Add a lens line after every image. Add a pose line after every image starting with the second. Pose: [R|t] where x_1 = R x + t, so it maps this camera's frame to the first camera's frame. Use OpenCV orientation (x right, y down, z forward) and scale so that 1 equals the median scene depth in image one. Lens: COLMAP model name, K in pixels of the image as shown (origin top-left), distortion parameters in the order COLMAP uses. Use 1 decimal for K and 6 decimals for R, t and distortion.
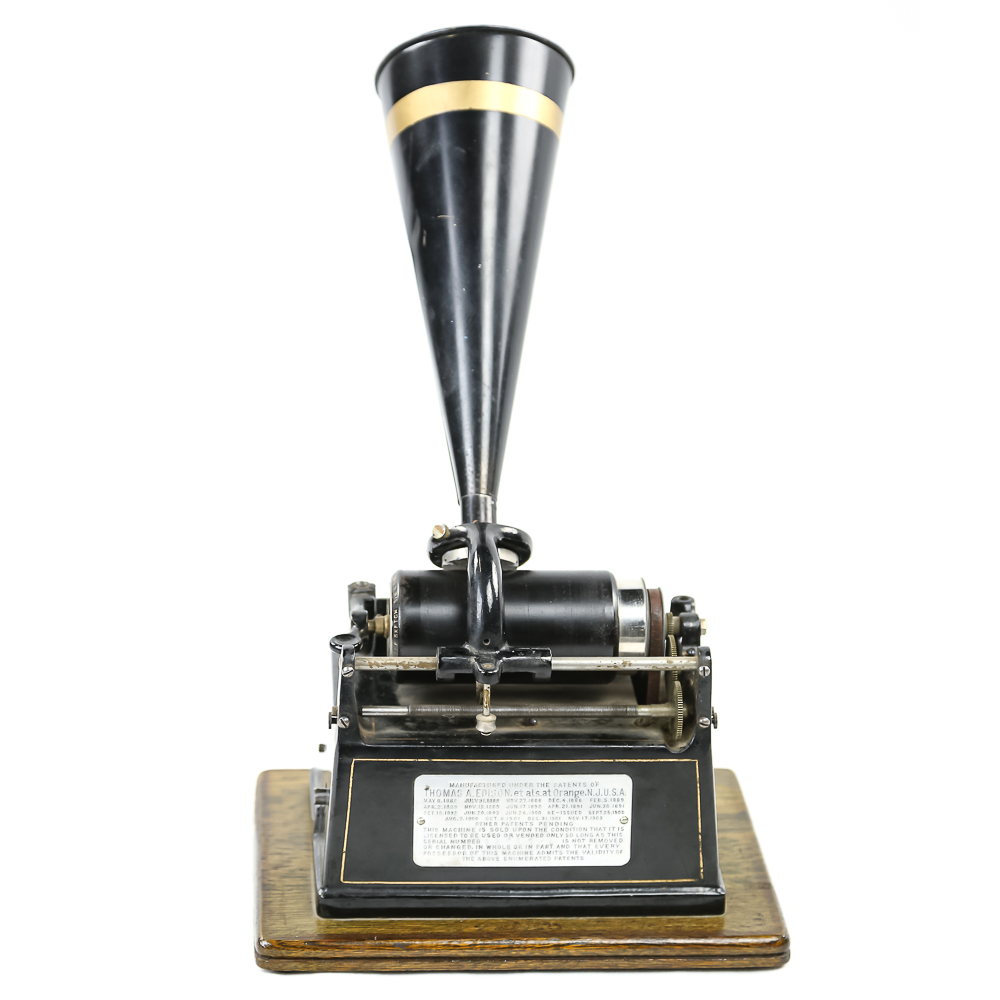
lens RADIAL K [[3959.0, 0, 500.0], [0, 3959.0, 500.0], [0, 0, 1]] dist [-0.157985, -1.443416]
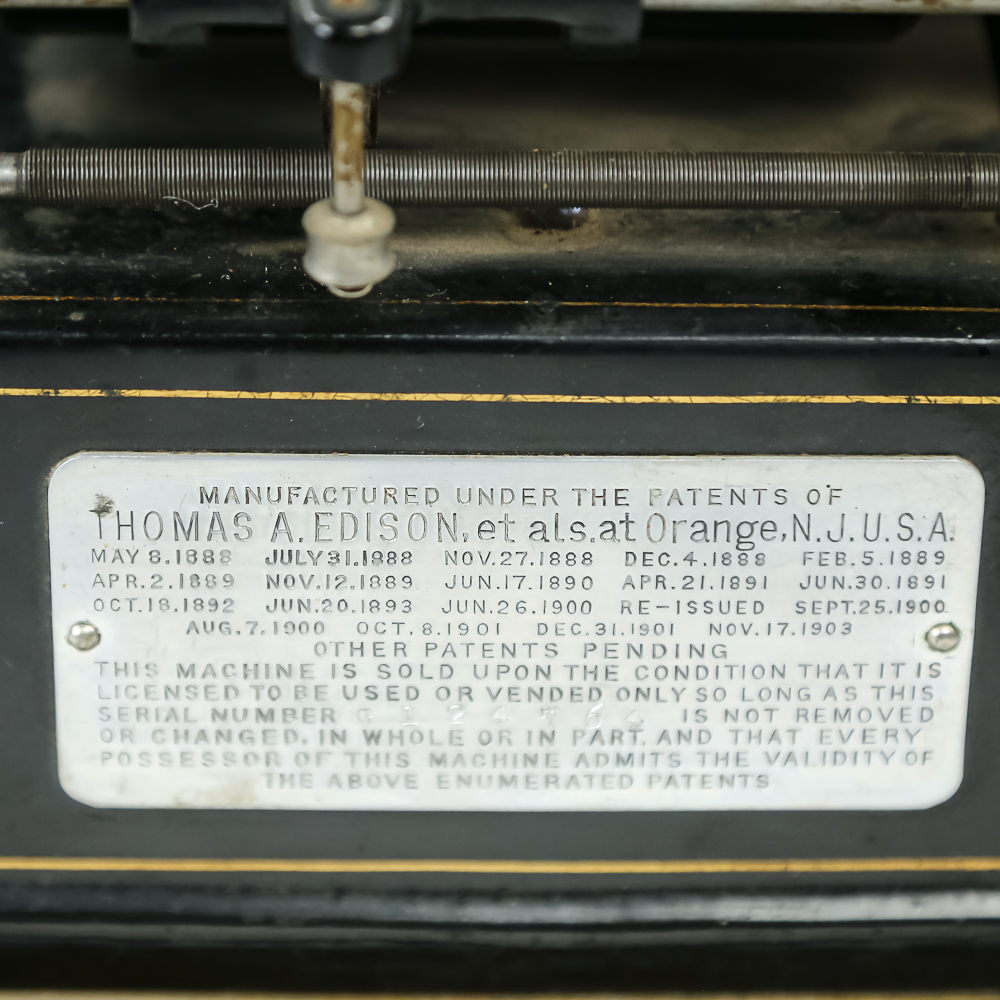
lens RADIAL K [[3959.0, 0, 500.0], [0, 3959.0, 500.0], [0, 0, 1]] dist [-0.157985, -1.443416]
pose [[0.998322, 0.021526, -0.053761, 0.017426], [-0.007058, 0.966653, 0.255994, 0.012564], [0.057479, -0.255185, 0.965182, 0.773399]]
